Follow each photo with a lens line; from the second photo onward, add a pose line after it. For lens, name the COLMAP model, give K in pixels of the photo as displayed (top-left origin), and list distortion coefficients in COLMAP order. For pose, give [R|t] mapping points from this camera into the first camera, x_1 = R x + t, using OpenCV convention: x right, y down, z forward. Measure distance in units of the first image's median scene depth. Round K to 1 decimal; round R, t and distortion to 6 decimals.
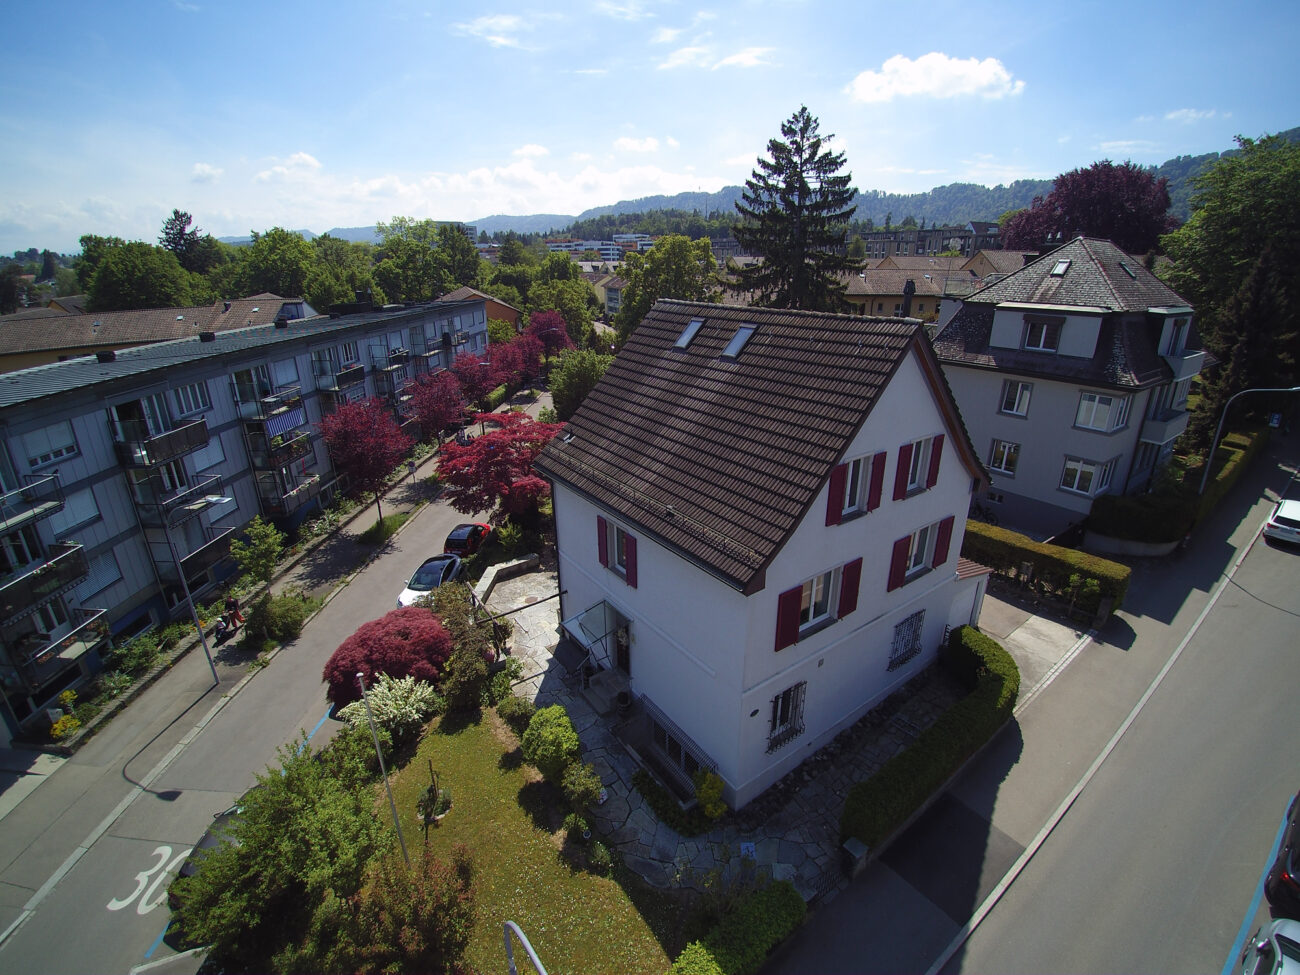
lens RADIAL K [[592.0, 0, 661.8], [0, 592.0, 488.0], [0, 0, 1]] dist [-0.021837, -0.022514]
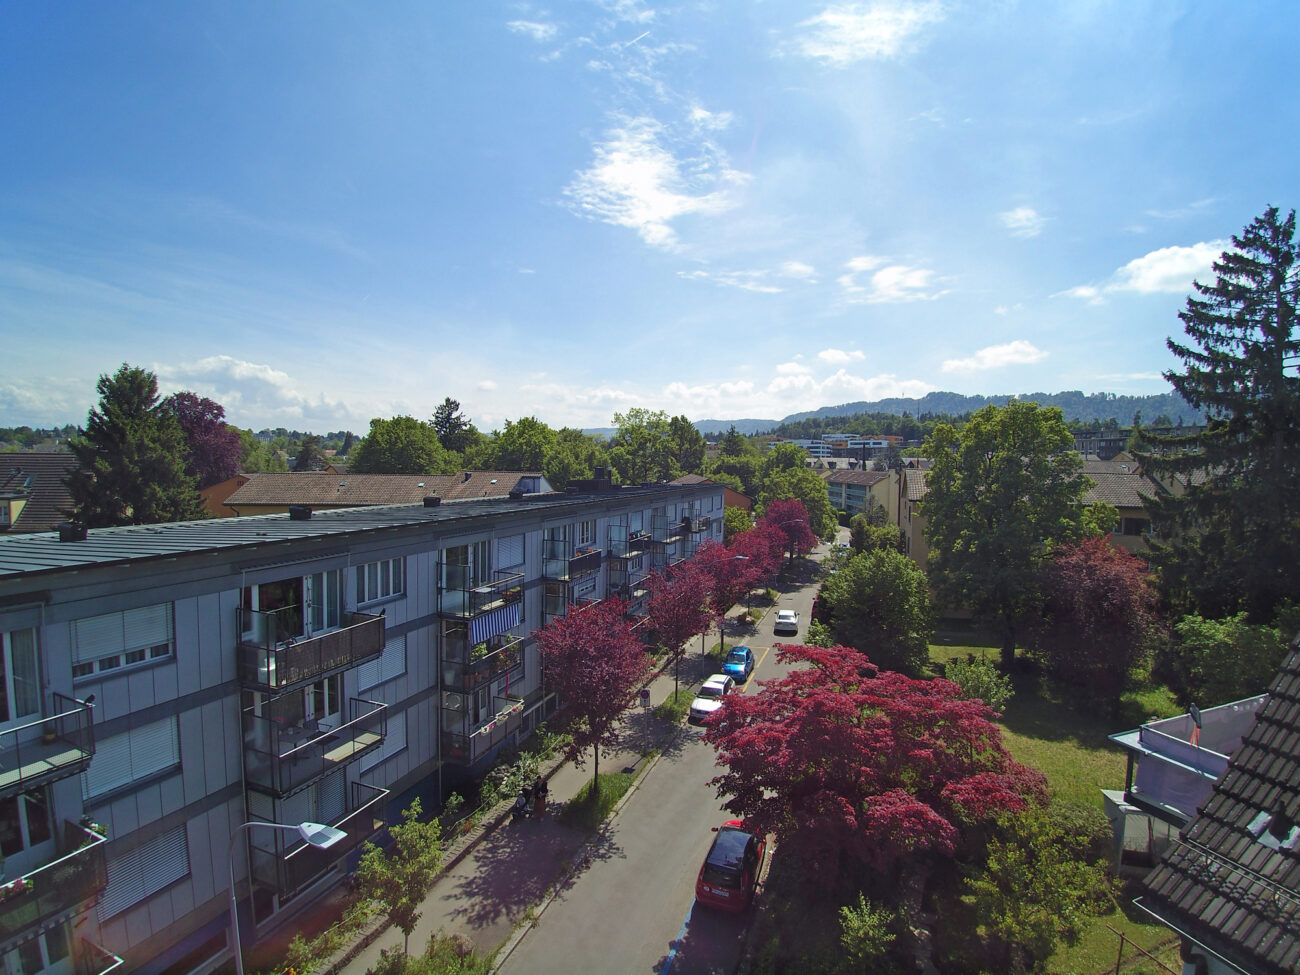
lens RADIAL K [[592.0, 0, 661.8], [0, 592.0, 488.0], [0, 0, 1]] dist [-0.021837, -0.022514]
pose [[0.948888, 0.028927, -0.314286, -0.217018], [-0.126861, 0.946765, -0.295876, -0.074513], [0.288996, 0.320623, 0.902043, 0.334476]]
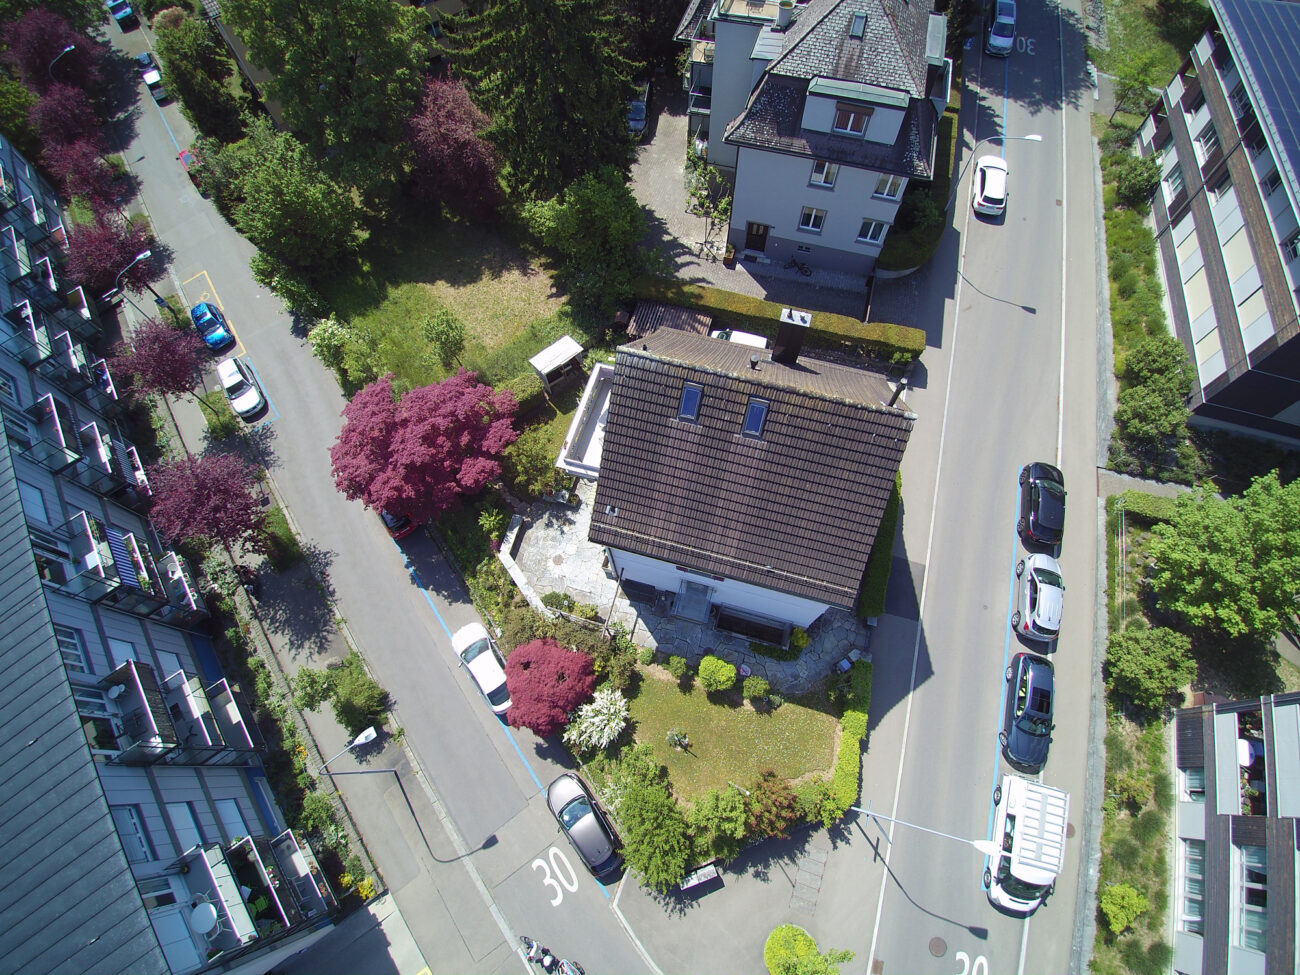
lens RADIAL K [[592.0, 0, 661.8], [0, 592.0, 488.0], [0, 0, 1]] dist [-0.021837, -0.022514]
pose [[0.787553, -0.565506, 0.244874, -0.188274], [0.226306, 0.635000, 0.738621, -0.525130], [-0.573189, -0.526287, 0.628073, 0.140803]]
